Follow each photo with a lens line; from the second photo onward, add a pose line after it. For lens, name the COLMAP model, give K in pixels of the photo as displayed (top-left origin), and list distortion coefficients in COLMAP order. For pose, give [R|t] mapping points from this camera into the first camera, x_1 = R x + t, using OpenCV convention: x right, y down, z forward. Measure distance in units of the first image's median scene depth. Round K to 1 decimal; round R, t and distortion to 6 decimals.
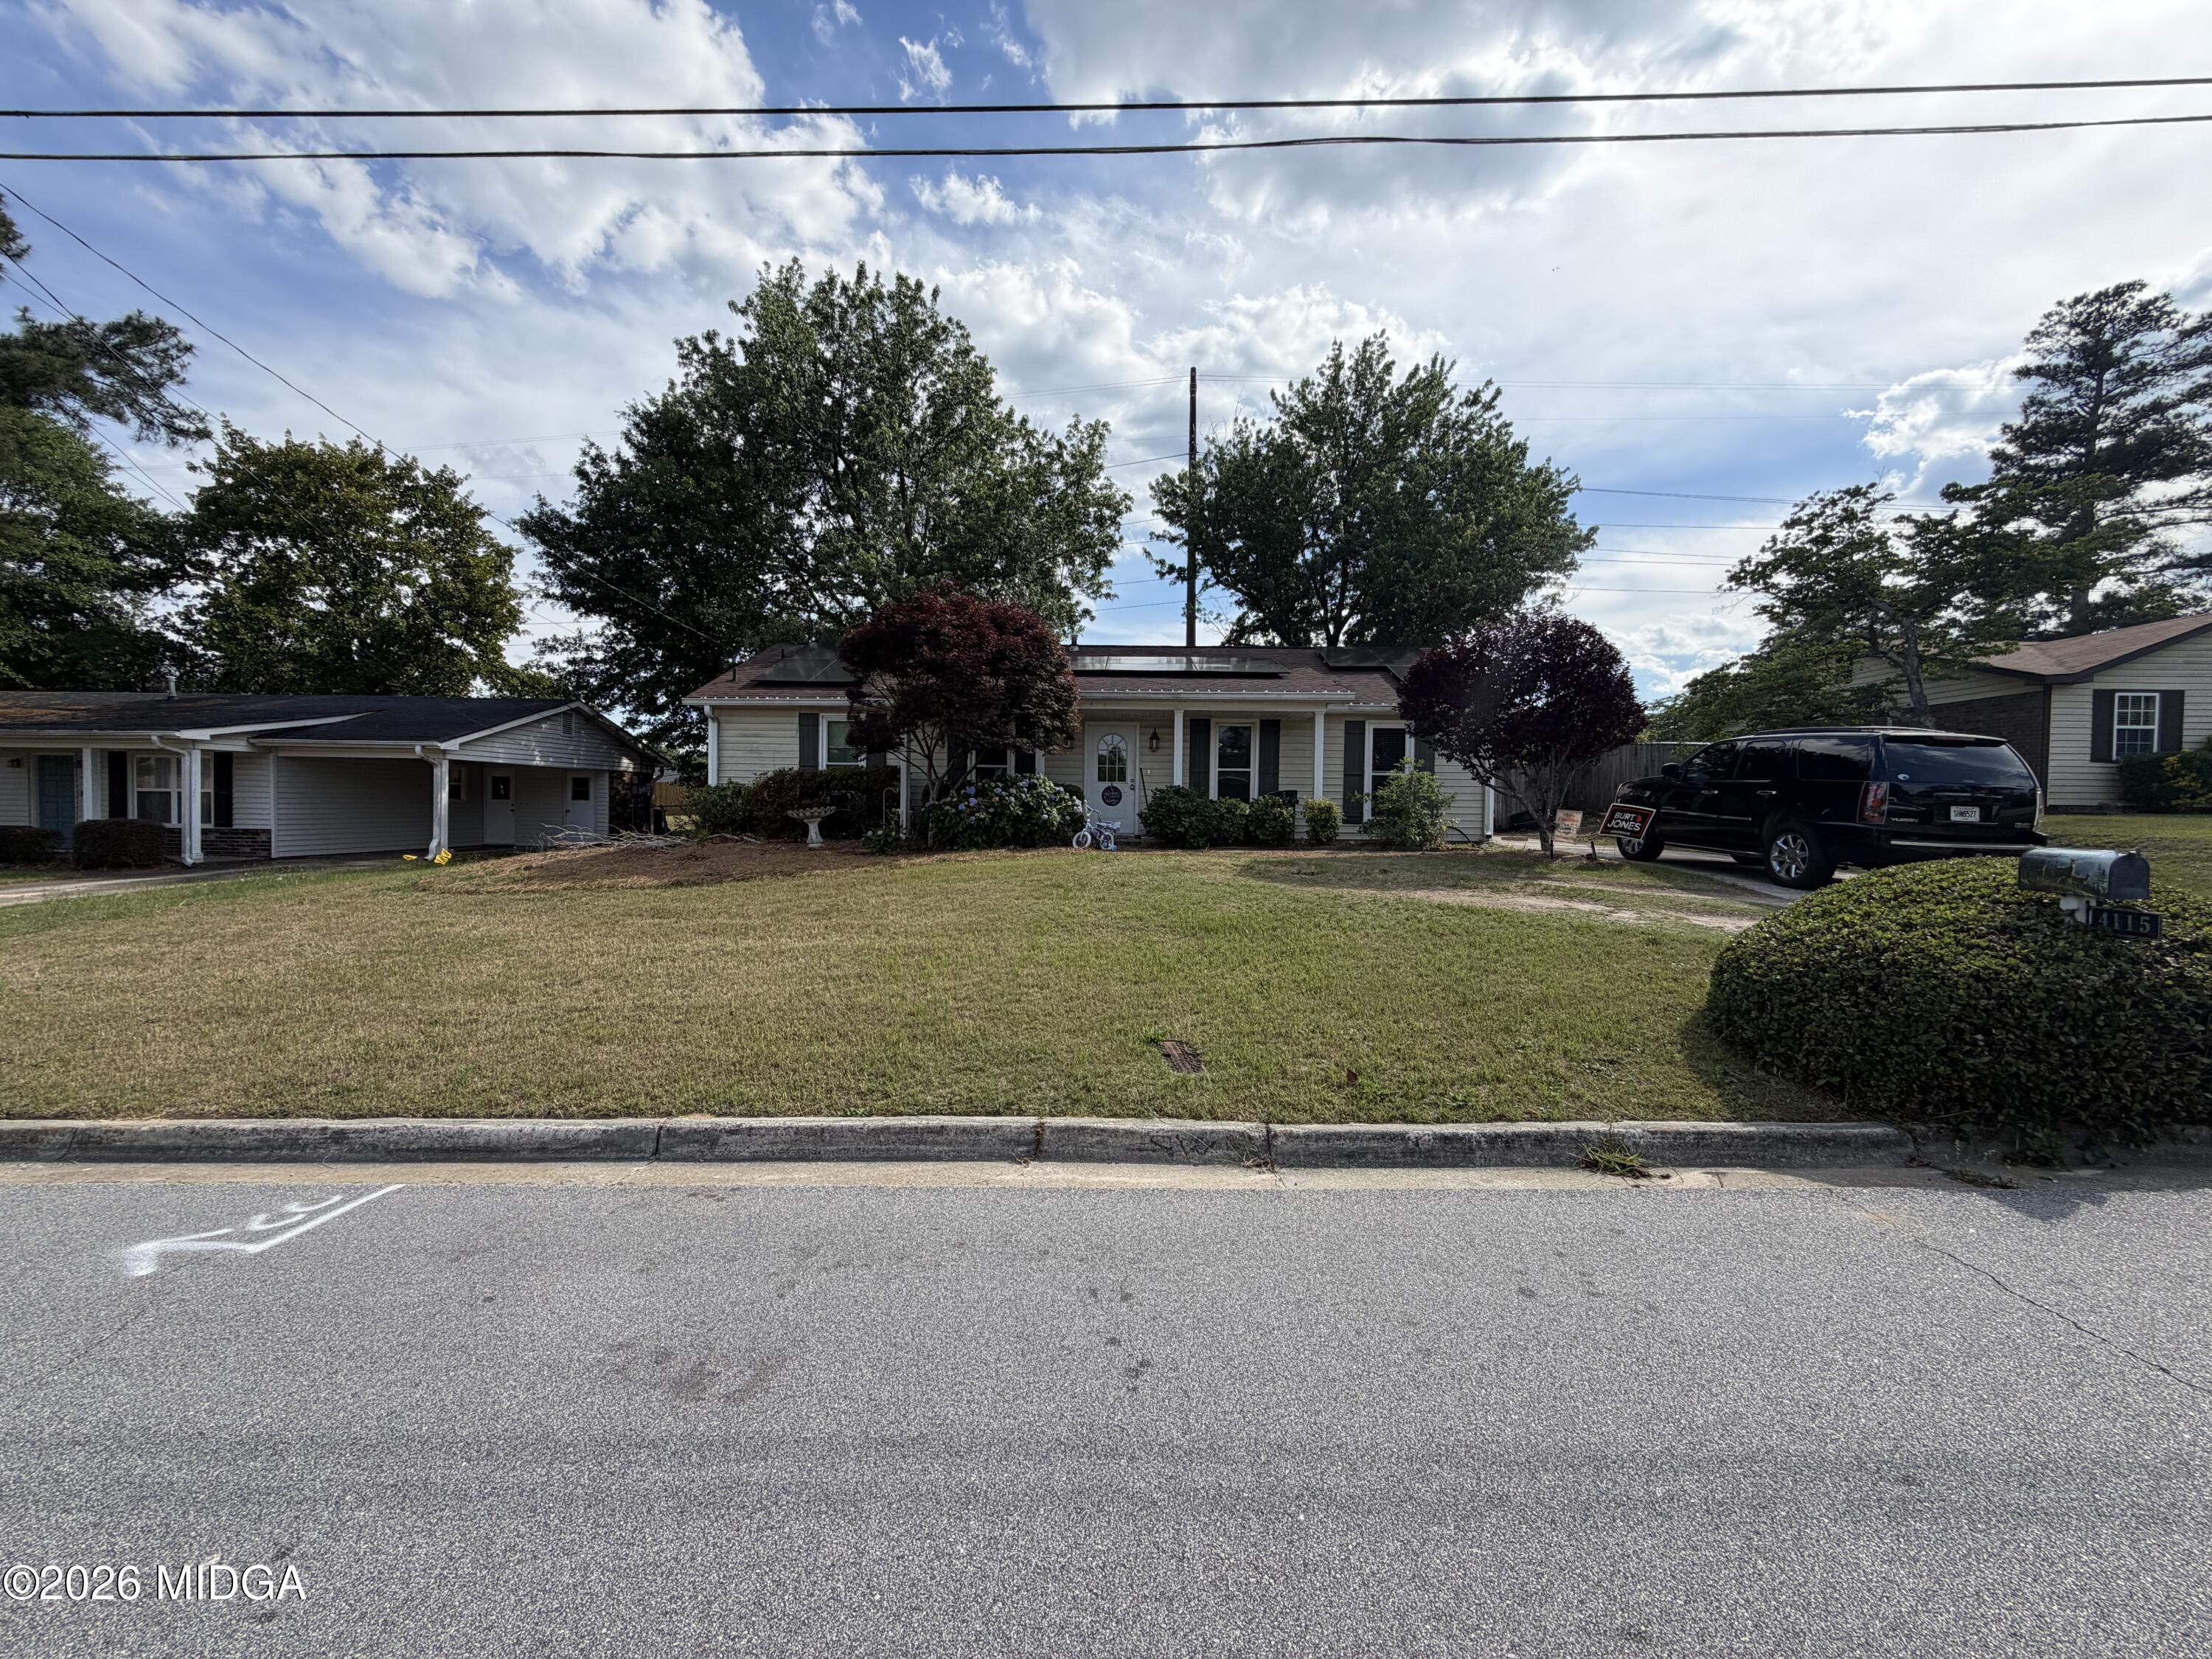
lens RADIAL K [[885.9, 0, 1099.2], [0, 885.9, 826.8], [0, 0, 1]] dist [-0.000435, -0.000391]
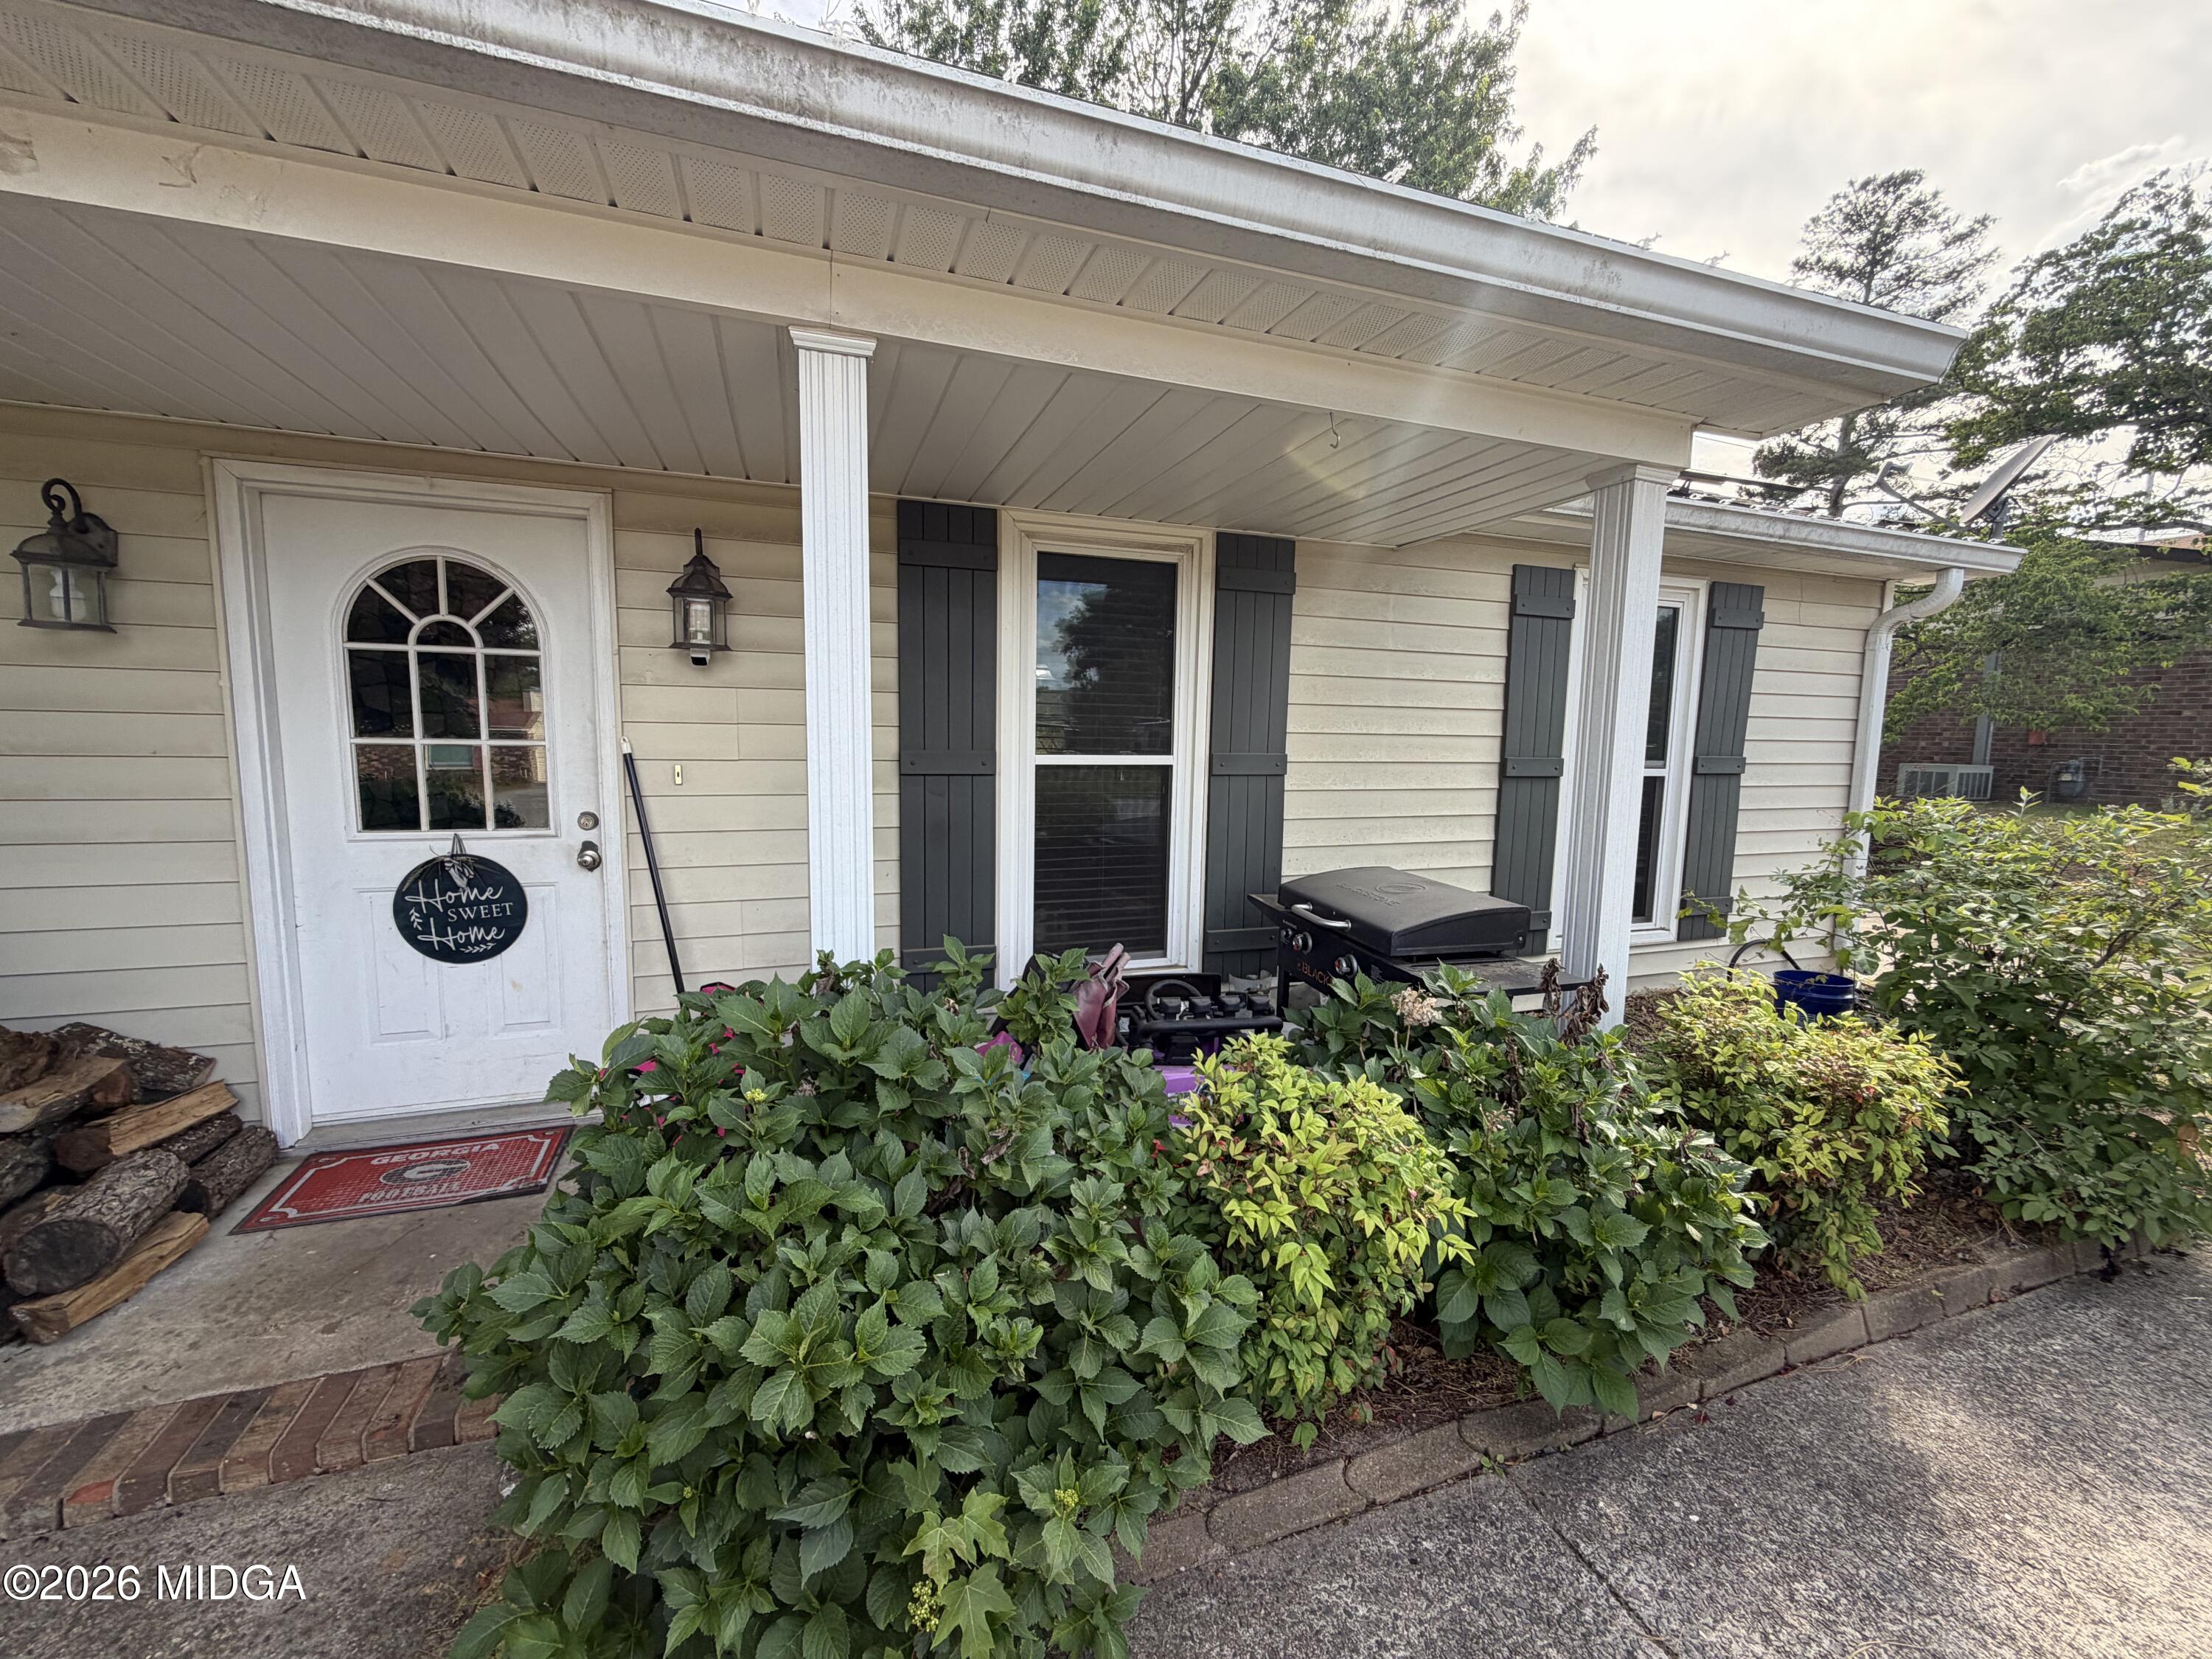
lens RADIAL K [[885.9, 0, 1099.2], [0, 885.9, 826.8], [0, 0, 1]] dist [-0.000435, -0.000391]
pose [[0.930810, -0.038431, 0.363478, 0.059554], [0.005095, 0.995725, 0.092231, -0.057603], [-0.365469, -0.083998, 0.927026, 0.671819]]
